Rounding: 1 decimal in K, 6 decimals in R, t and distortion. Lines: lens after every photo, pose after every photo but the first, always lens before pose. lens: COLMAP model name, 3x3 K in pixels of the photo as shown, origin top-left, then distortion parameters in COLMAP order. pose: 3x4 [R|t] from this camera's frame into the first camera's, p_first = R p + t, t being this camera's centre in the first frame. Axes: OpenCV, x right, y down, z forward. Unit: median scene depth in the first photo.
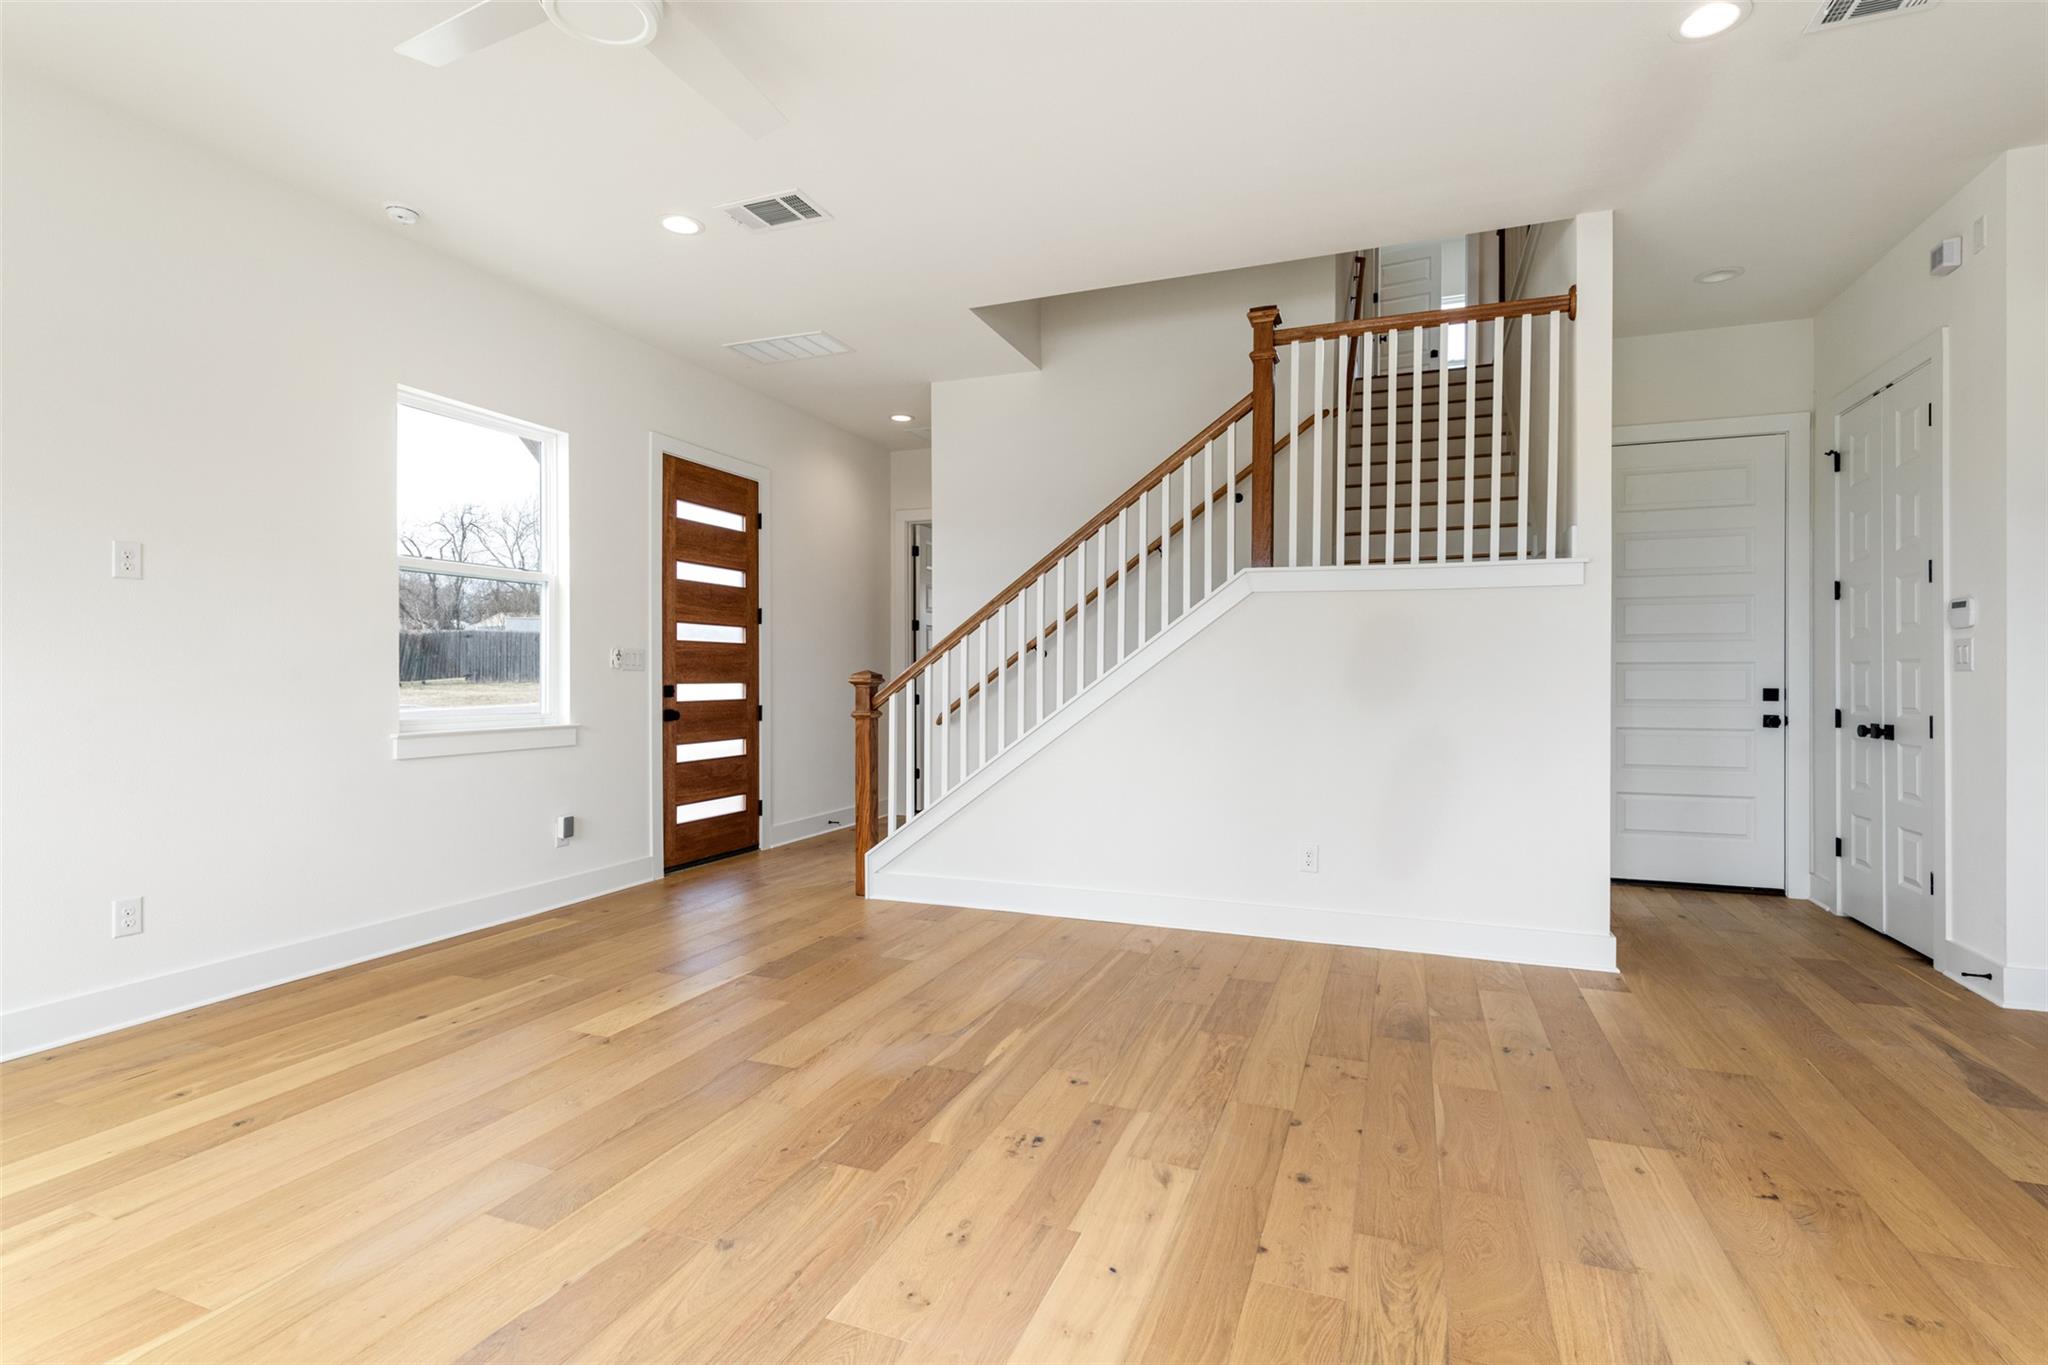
lens RADIAL K [[954.3, 0, 1028.6], [0, 954.3, 674.6], [0, 0, 1]] dist [0.008736, -0.003739]
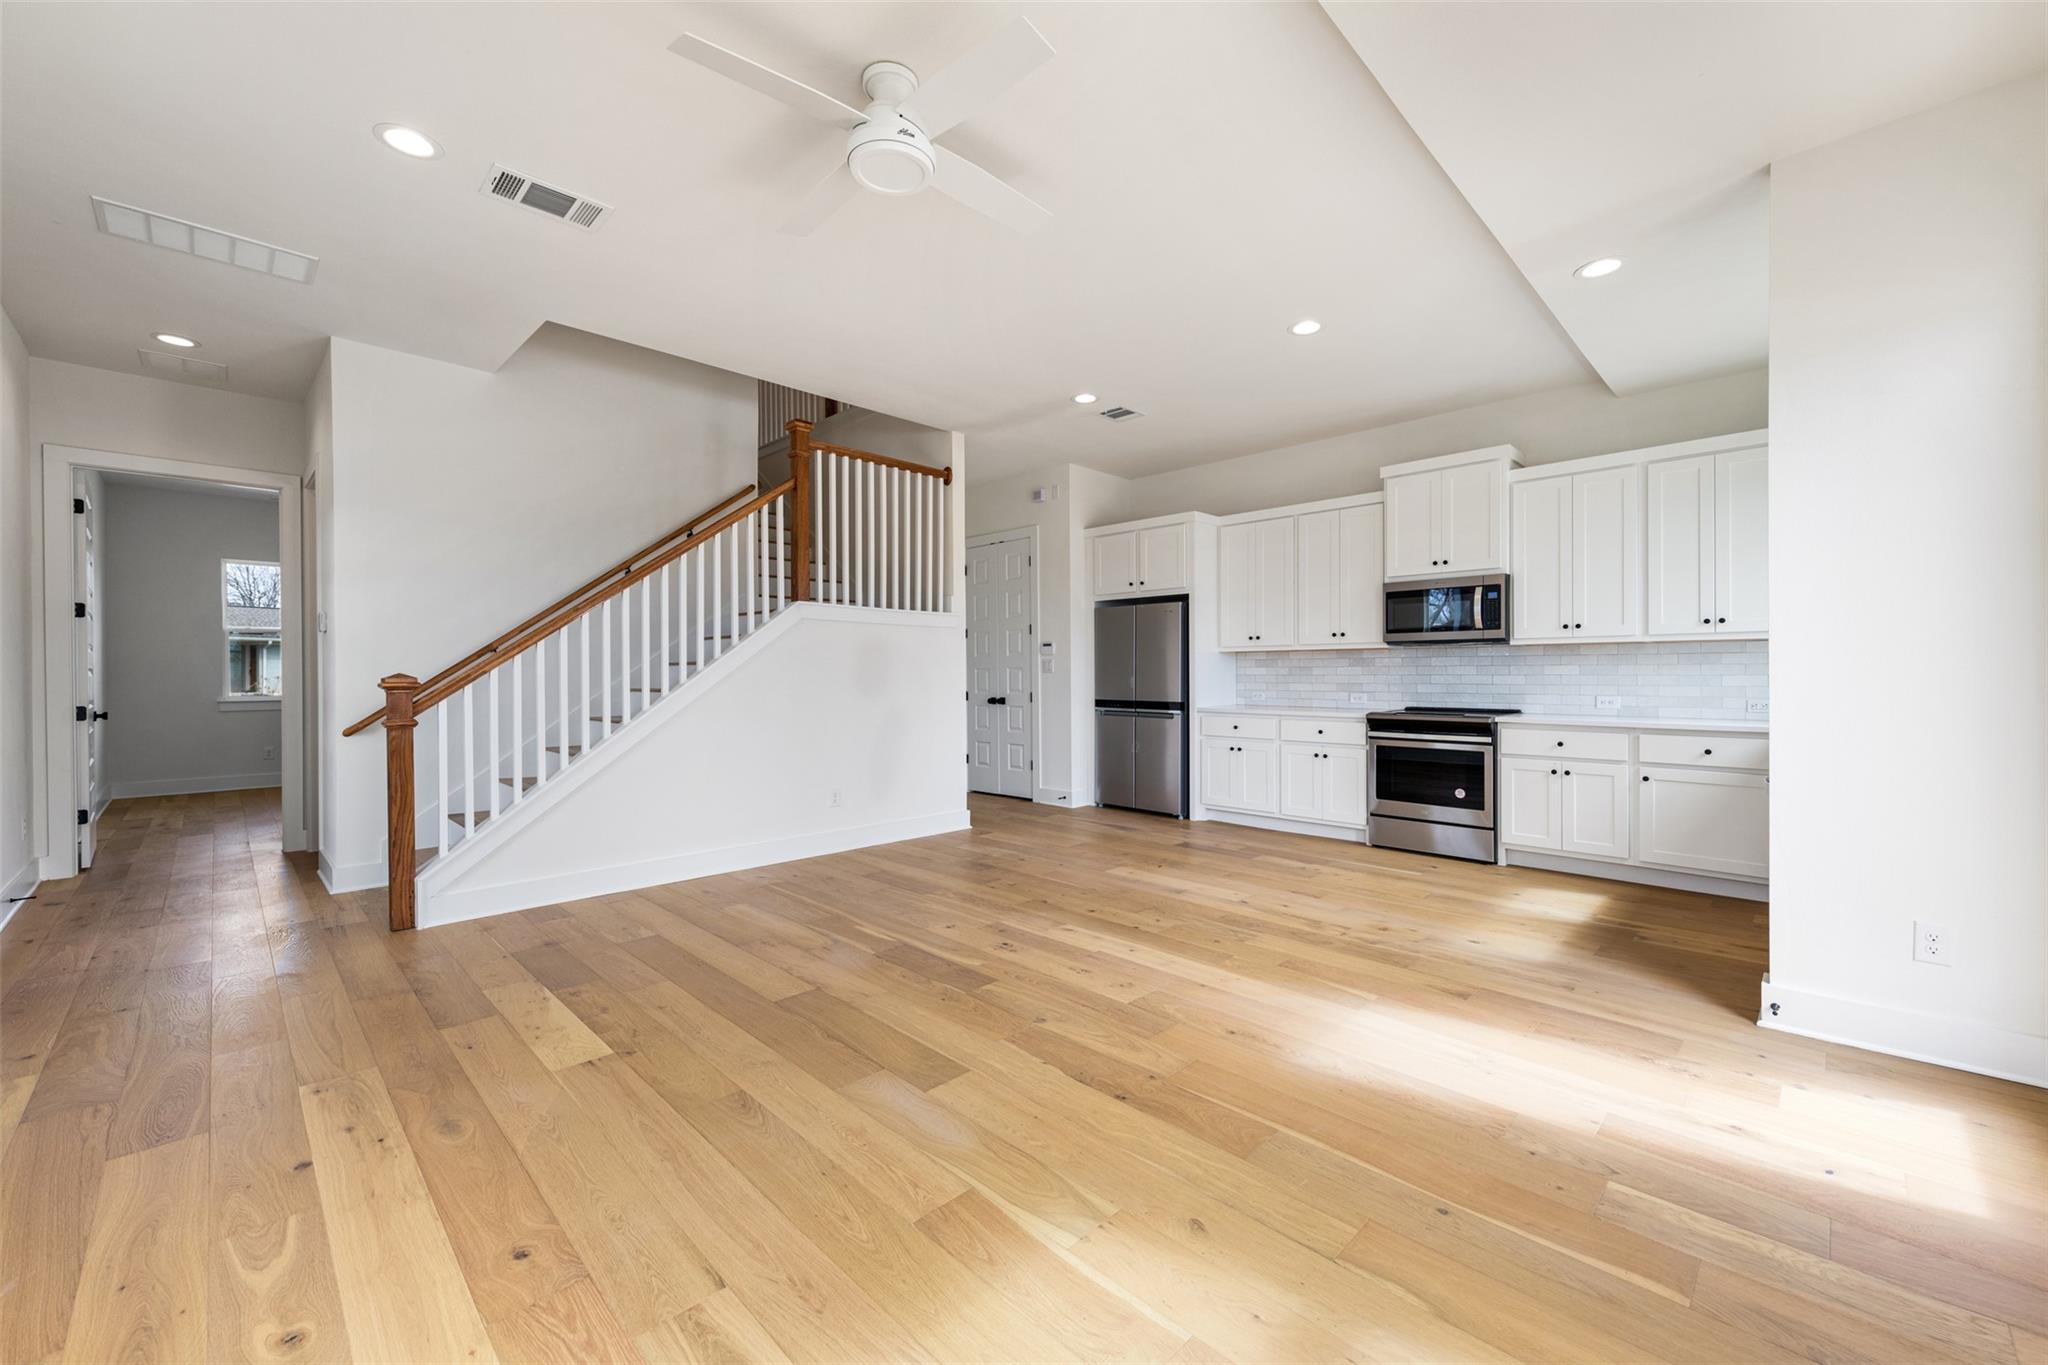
lens RADIAL K [[801.6, 0, 1031.3], [0, 801.6, 654.5], [0, 0, 1]] dist [0.005544, -0.003029]
pose [[0.402272, 0.021974, 0.915256, -0.737272], [0.003618, 0.999666, -0.025591, 0.001099], [-0.915513, 0.013606, 0.402058, 0.208123]]
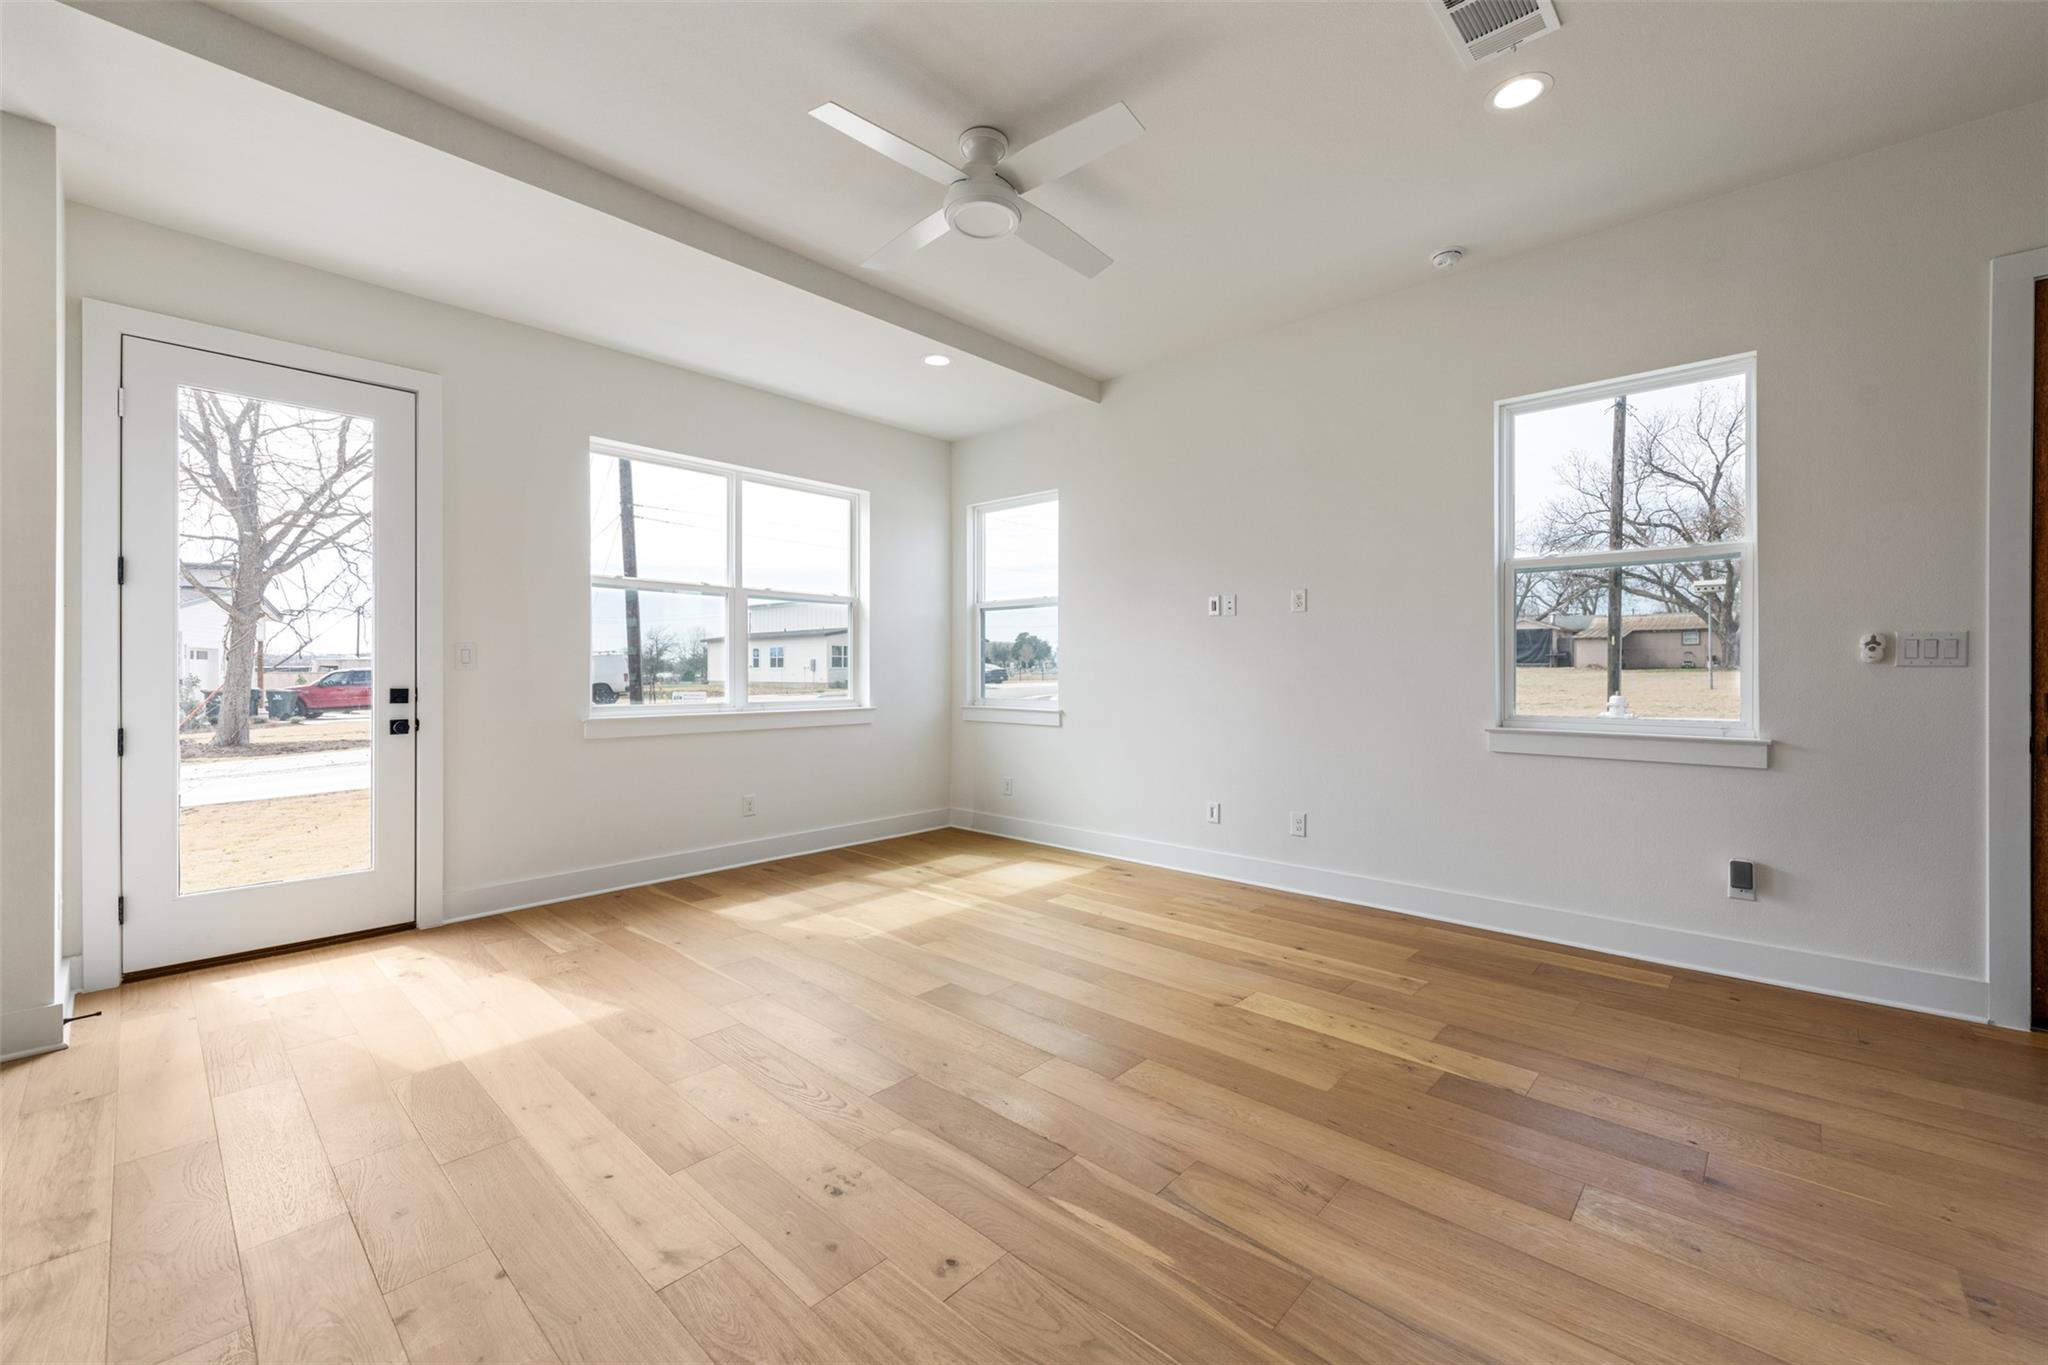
lens RADIAL K [[833.9, 0, 1034.8], [0, 833.9, 669.2], [0, 0, 1]] dist [0.002985, -0.002138]
pose [[-0.362067, -0.002903, -0.932148, 0.377303], [-0.002441, 0.999995, -0.002166, 0.000514], [0.932149, 0.001491, -0.362072, 0.819291]]
